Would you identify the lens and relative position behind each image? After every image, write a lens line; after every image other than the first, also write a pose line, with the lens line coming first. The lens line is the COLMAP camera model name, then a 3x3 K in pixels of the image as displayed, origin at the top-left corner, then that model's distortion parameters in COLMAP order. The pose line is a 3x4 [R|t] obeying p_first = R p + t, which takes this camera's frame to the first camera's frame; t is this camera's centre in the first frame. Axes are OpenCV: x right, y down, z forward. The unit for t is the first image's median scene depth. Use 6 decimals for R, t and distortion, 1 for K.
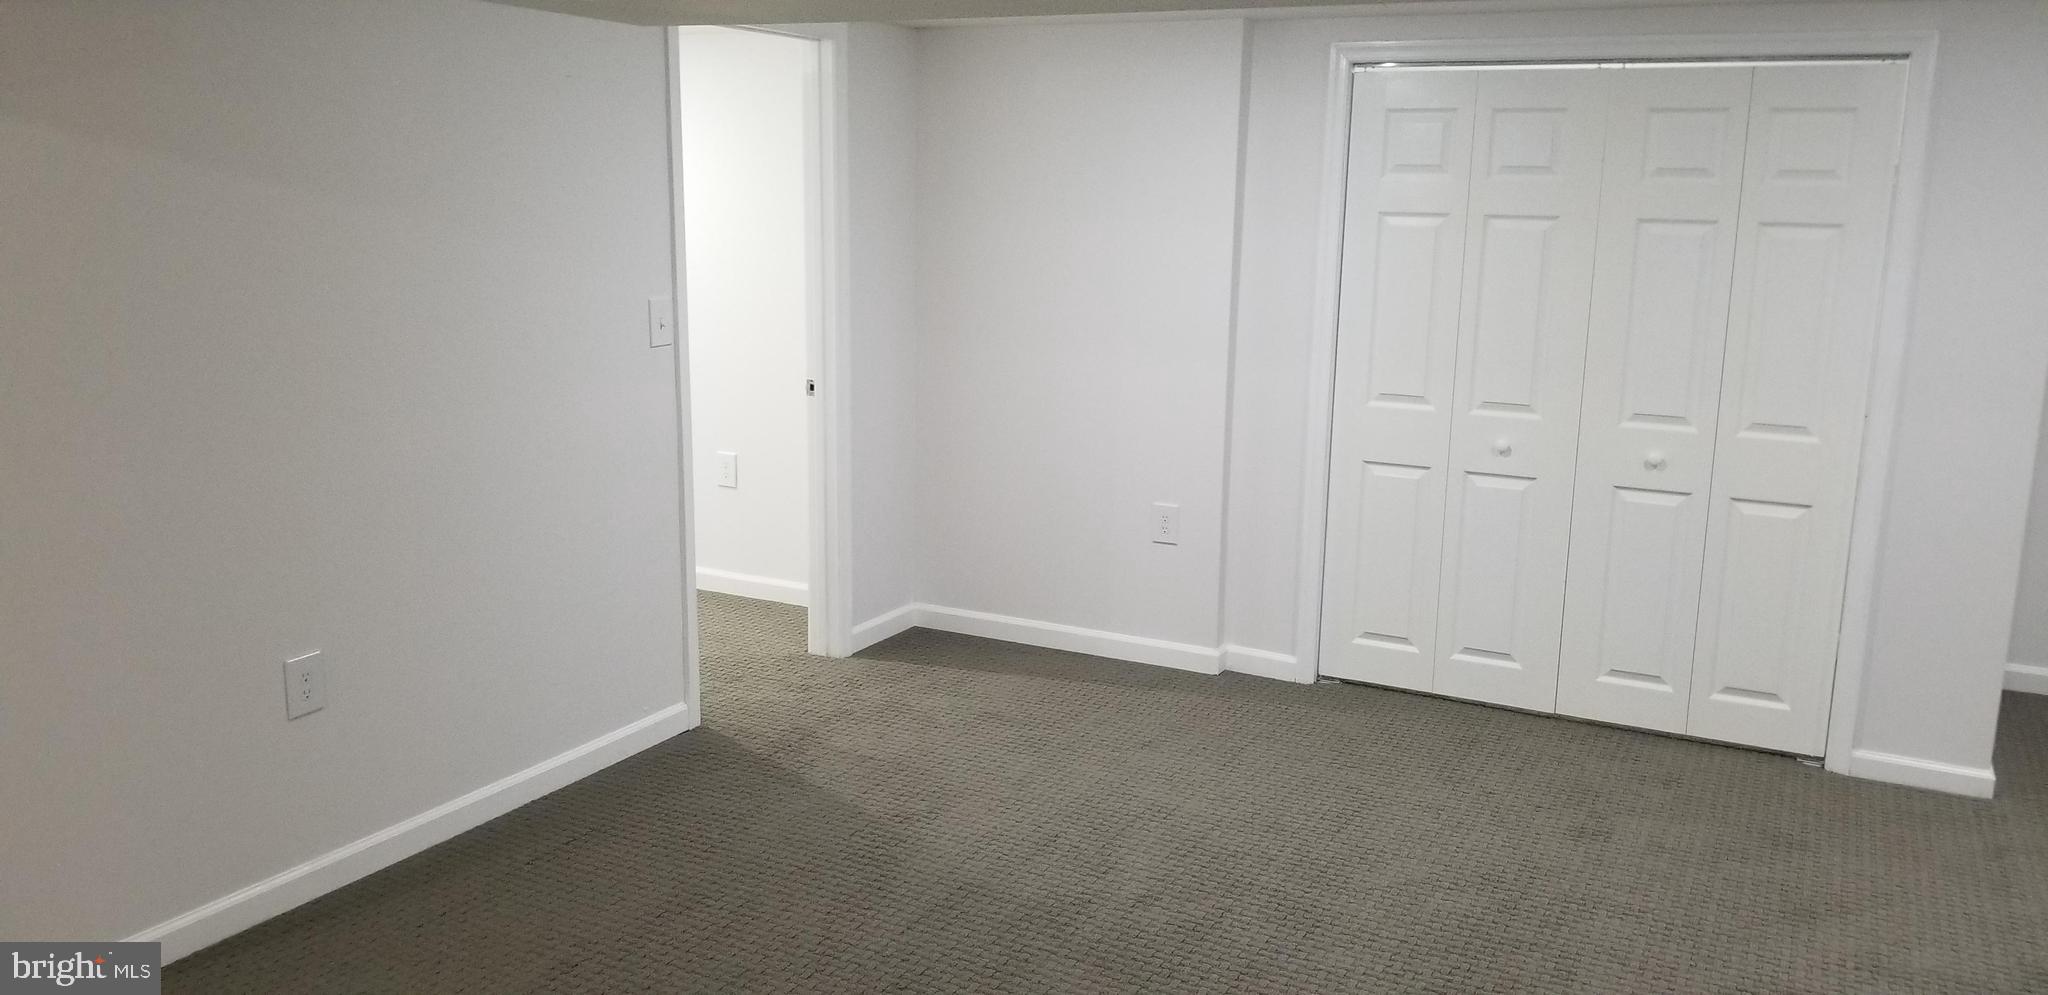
lens RADIAL K [[1587.5, 0, 1038.5], [0, 1587.5, 479.2], [0, 0, 1]] dist [0.064714, -0.138757]
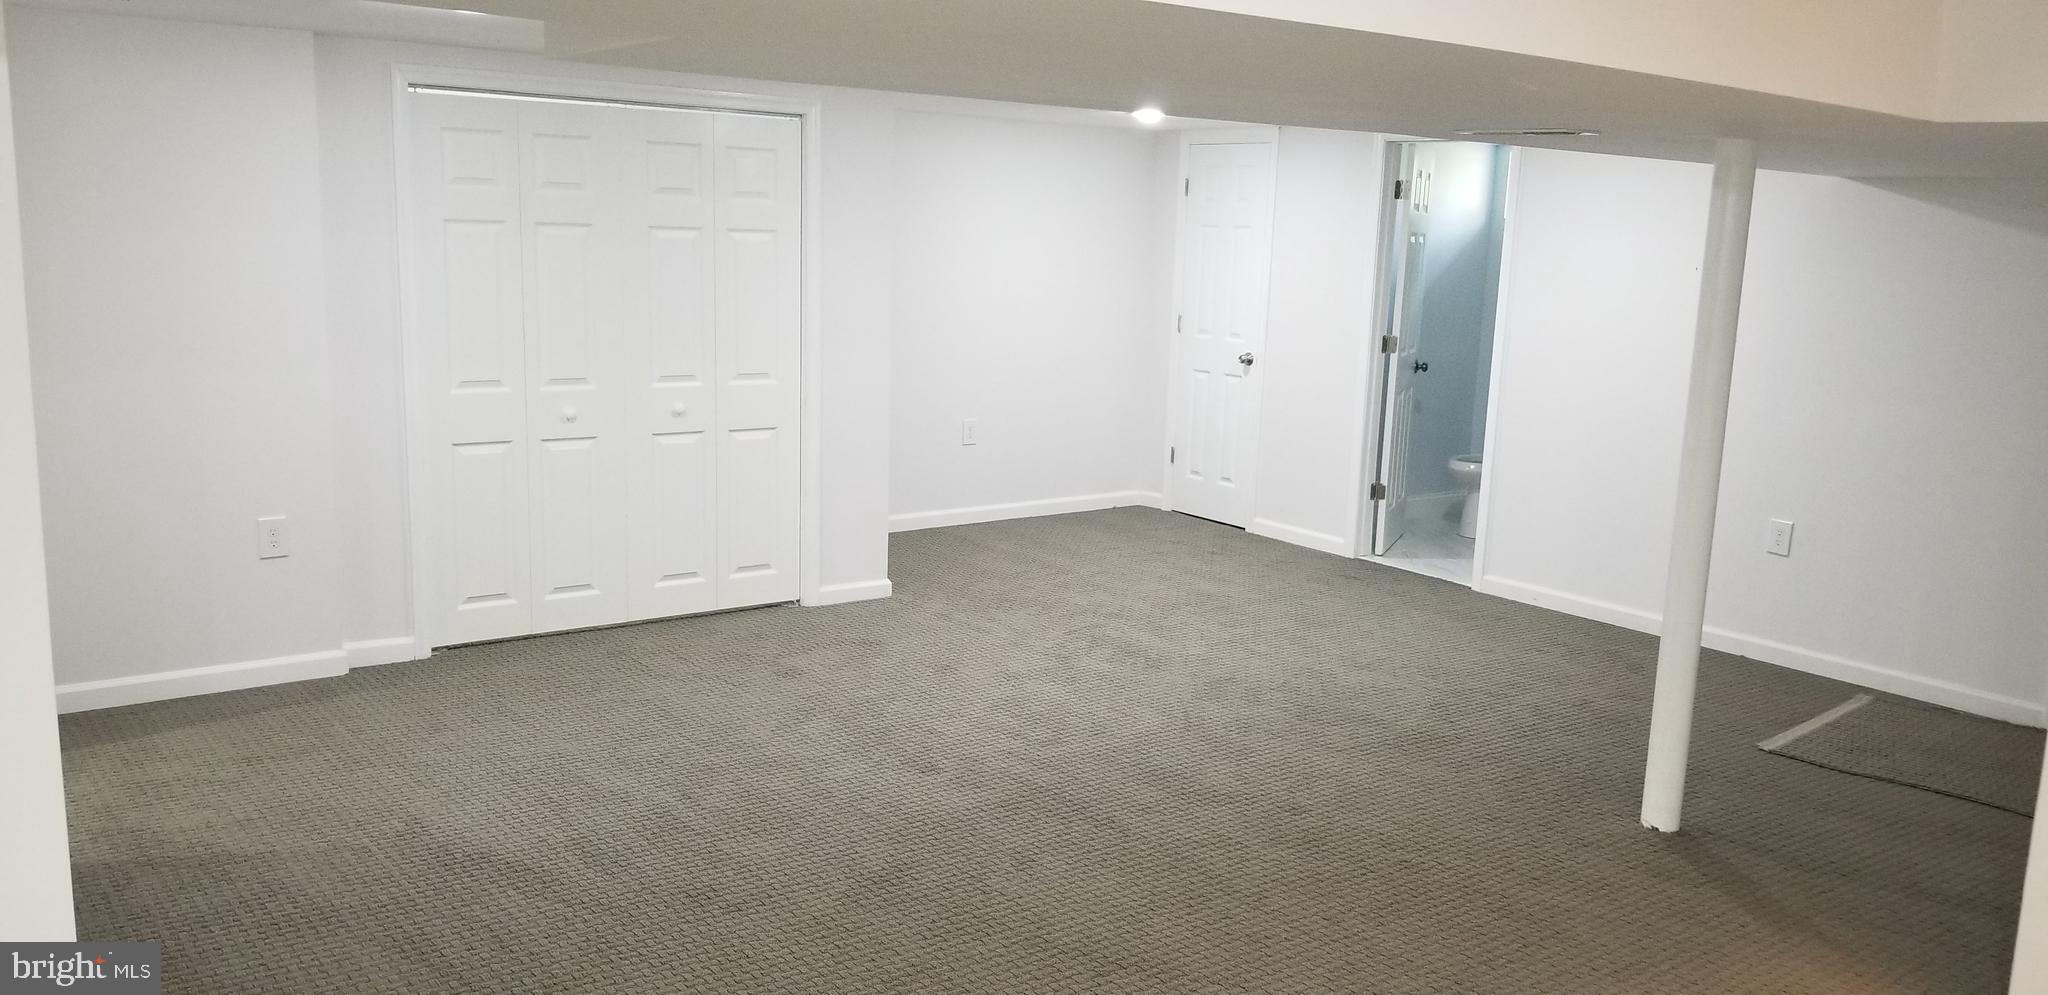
lens RADIAL K [[1587.5, 0, 1029.2], [0, 1587.5, 498.5], [0, 0, 1]] dist [0.064714, -0.138757]
pose [[0.422320, -0.159138, 0.892368, -0.663240], [0.140756, 0.984040, 0.108872, -0.041343], [-0.895452, 0.079627, 0.437979, 0.169218]]
